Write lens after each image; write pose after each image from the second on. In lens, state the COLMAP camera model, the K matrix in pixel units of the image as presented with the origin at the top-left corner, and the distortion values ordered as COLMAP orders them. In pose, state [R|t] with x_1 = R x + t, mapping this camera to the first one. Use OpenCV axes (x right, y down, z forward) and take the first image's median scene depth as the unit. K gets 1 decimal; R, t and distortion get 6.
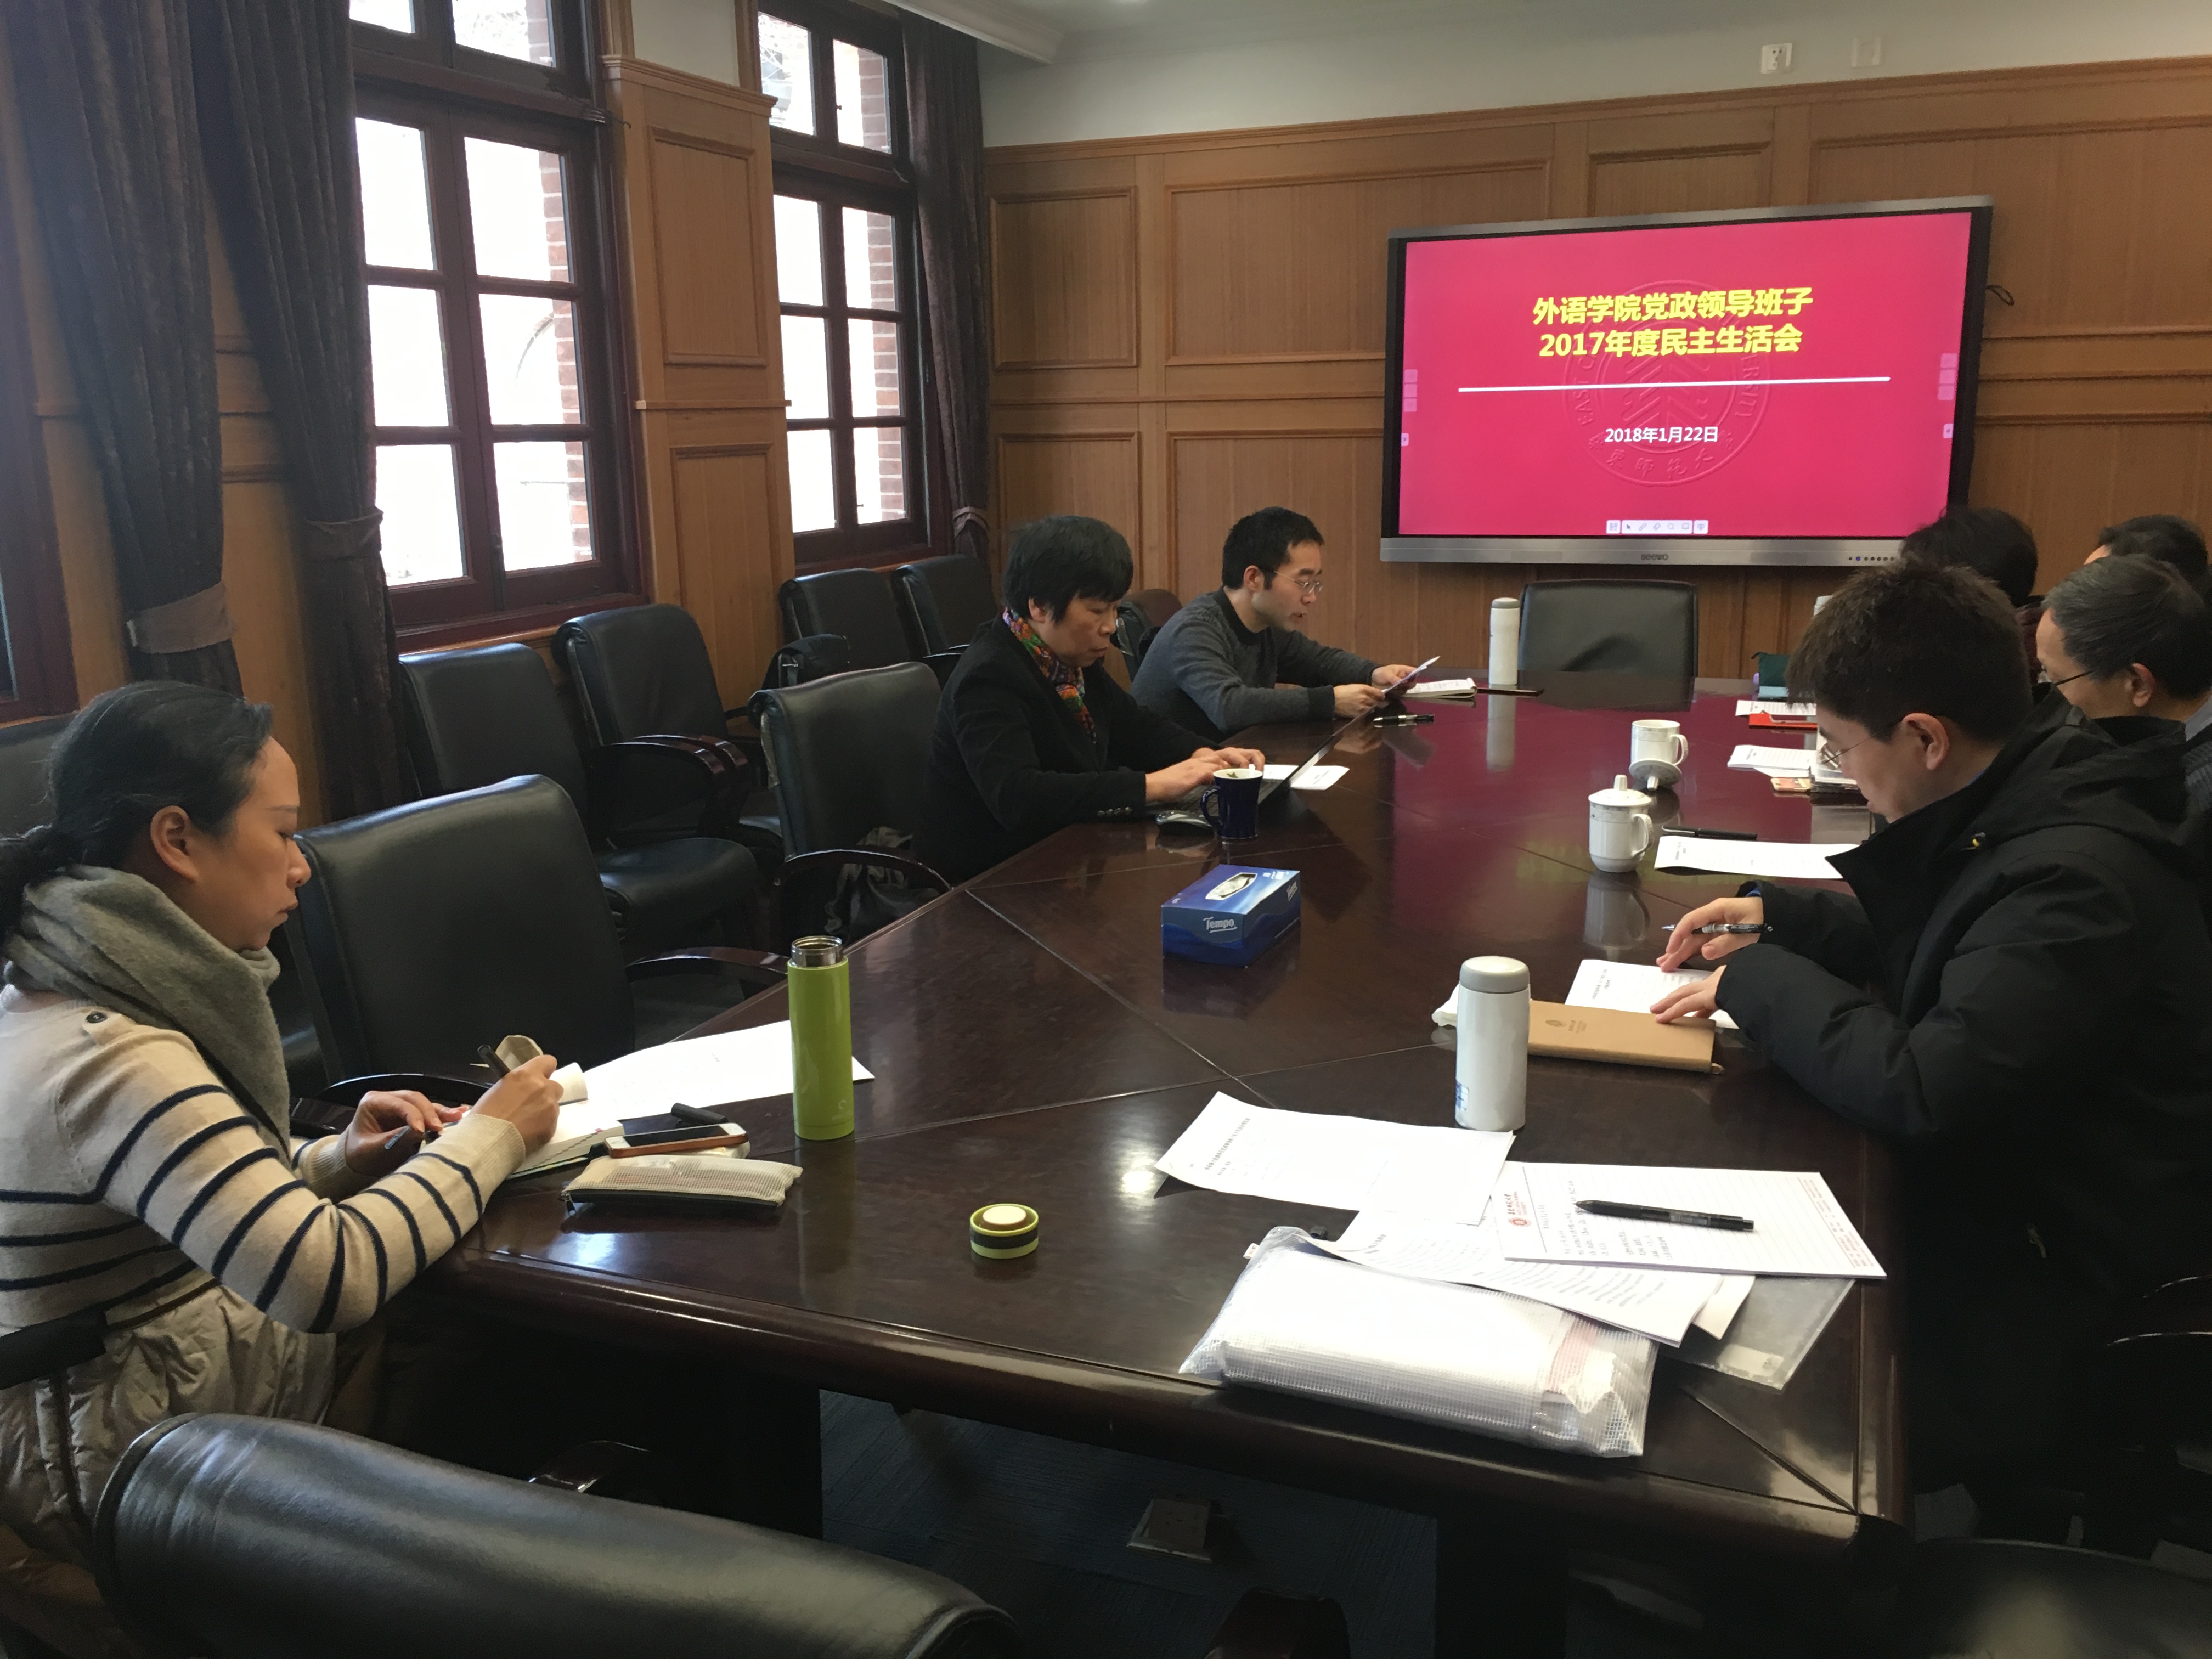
lens RADIAL K [[1862.5, 0, 1103.7], [0, 1862.5, 838.8], [0, 0, 1]] dist [0.015826, -0.003236]
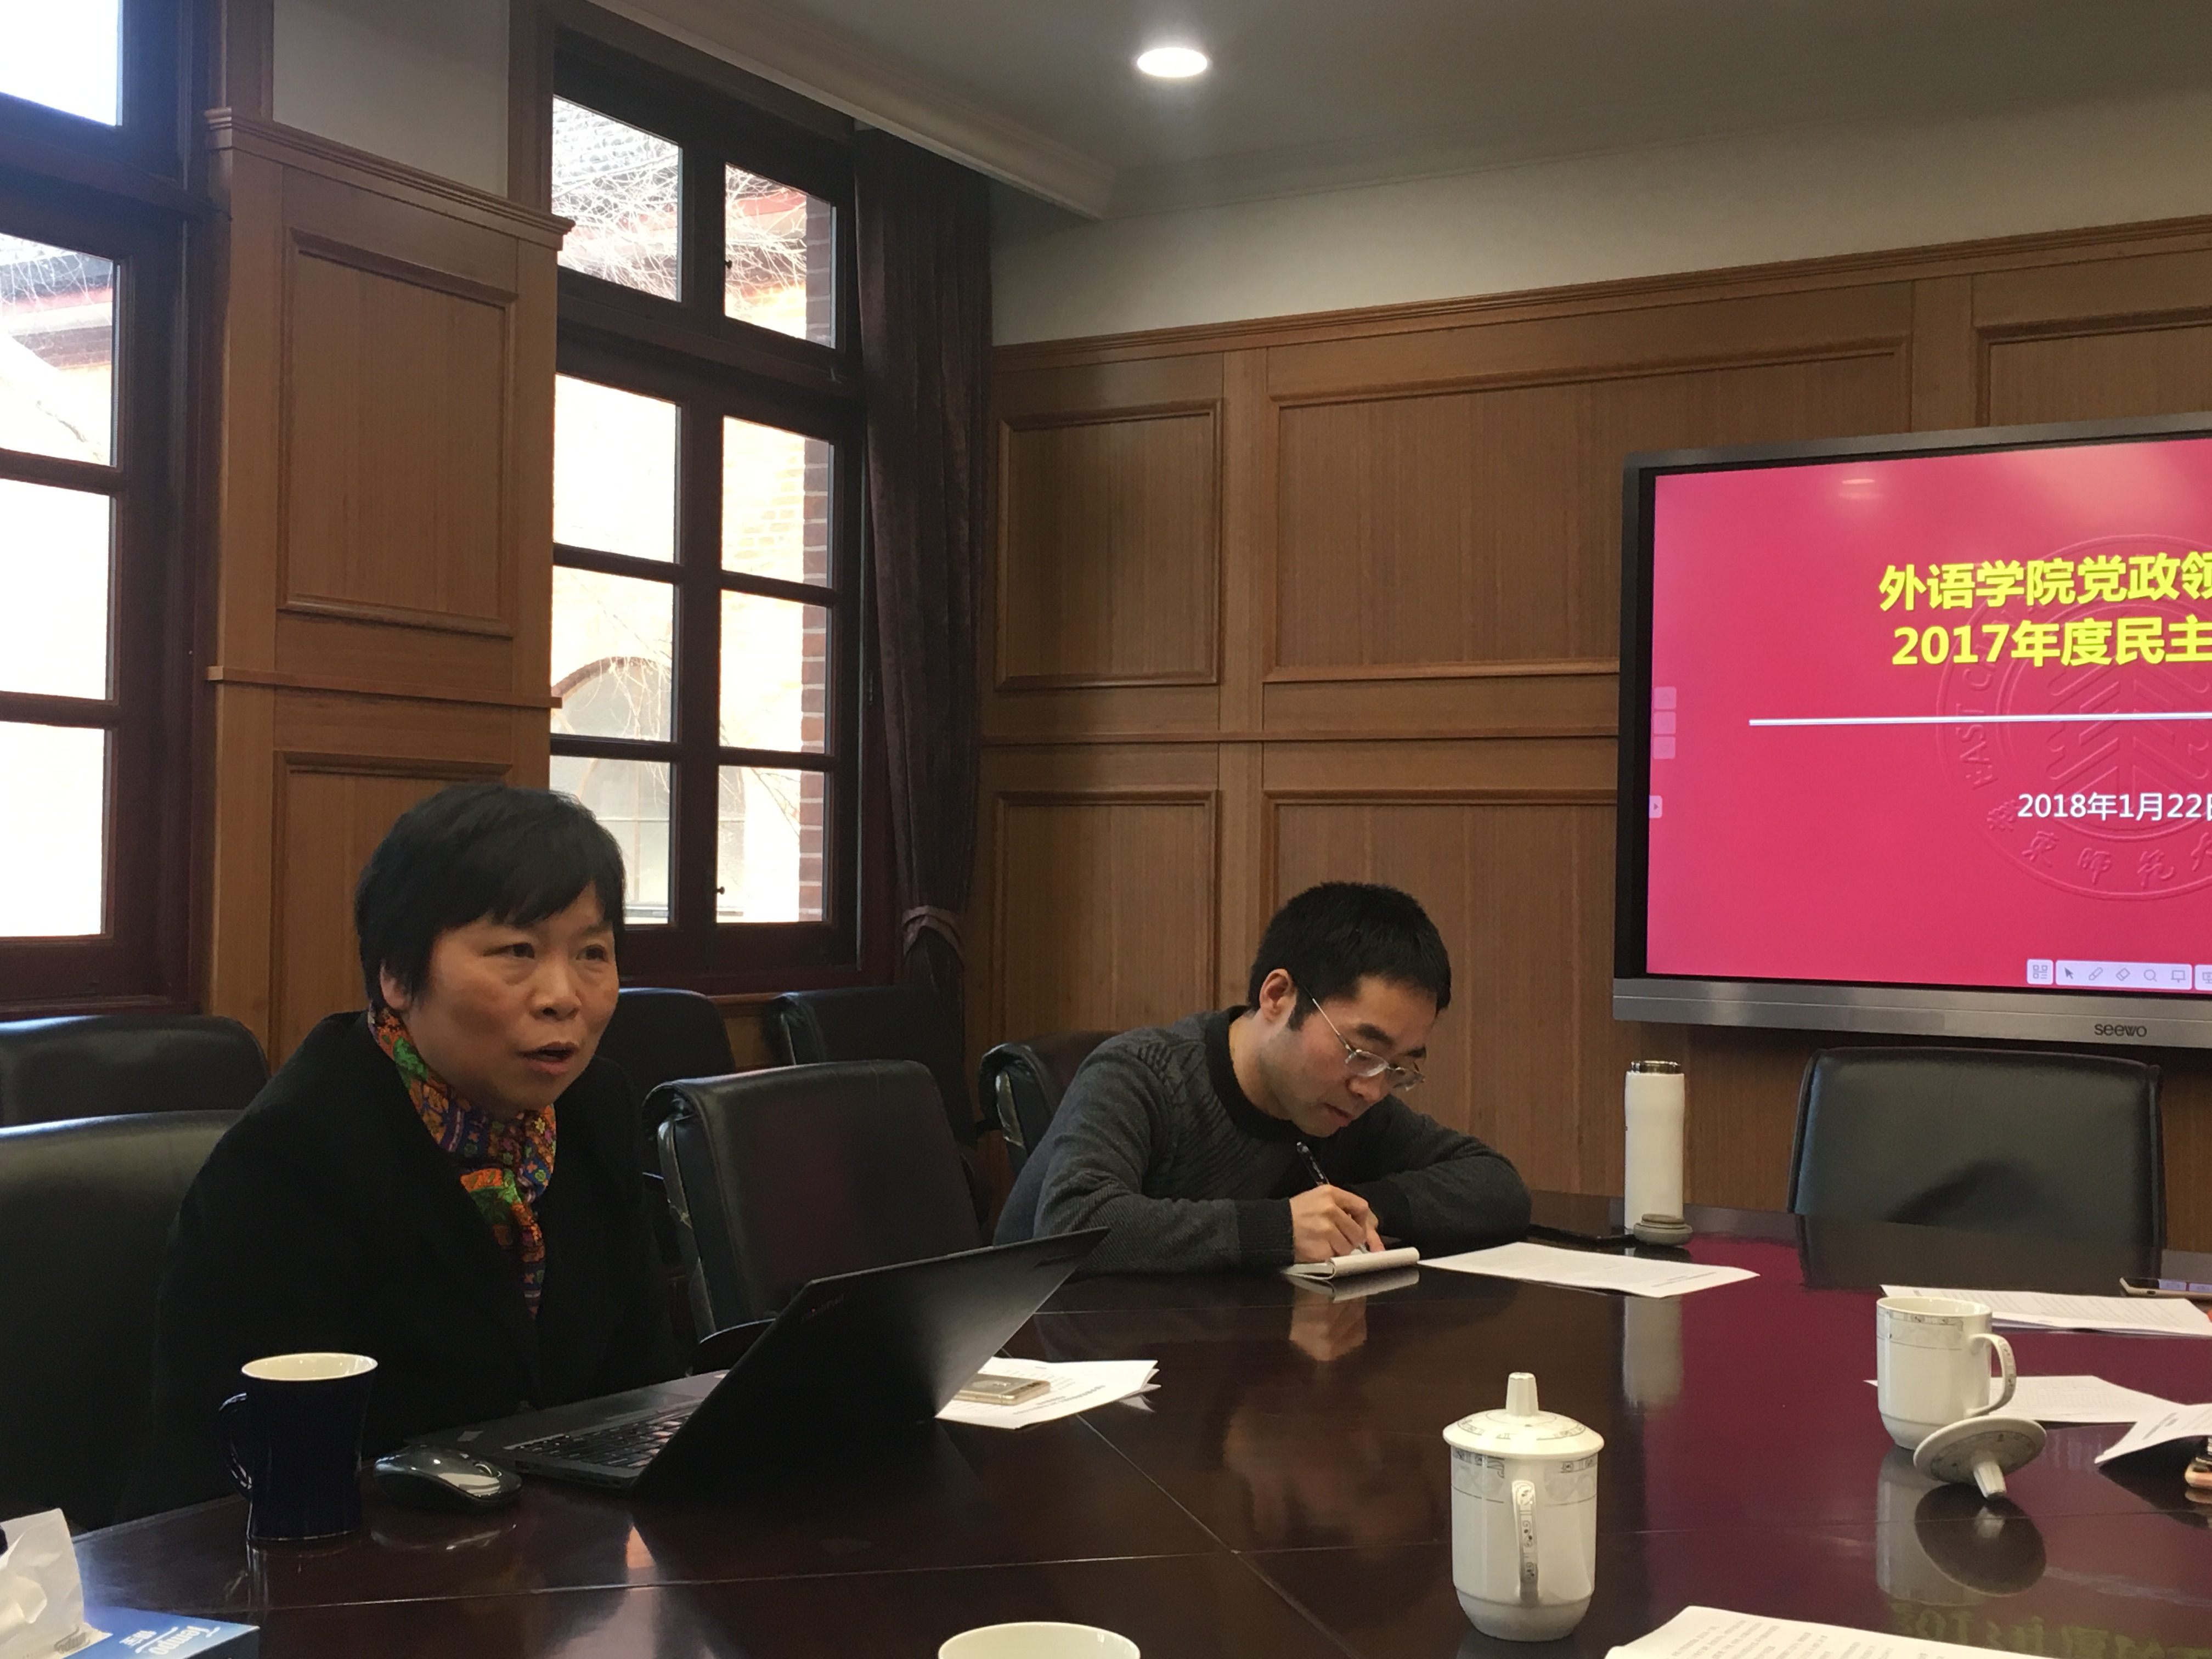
lens RADIAL K [[2622.3, 0, 1107.2], [0, 2622.3, 824.9], [0, 0, 1]] dist [0.028757, 0.000000]
pose [[0.986286, 0.028808, -0.162514, 0.130362], [-0.067594, 0.968789, -0.238492, -0.008399], [0.150571, 0.246206, 0.957450, 0.221103]]
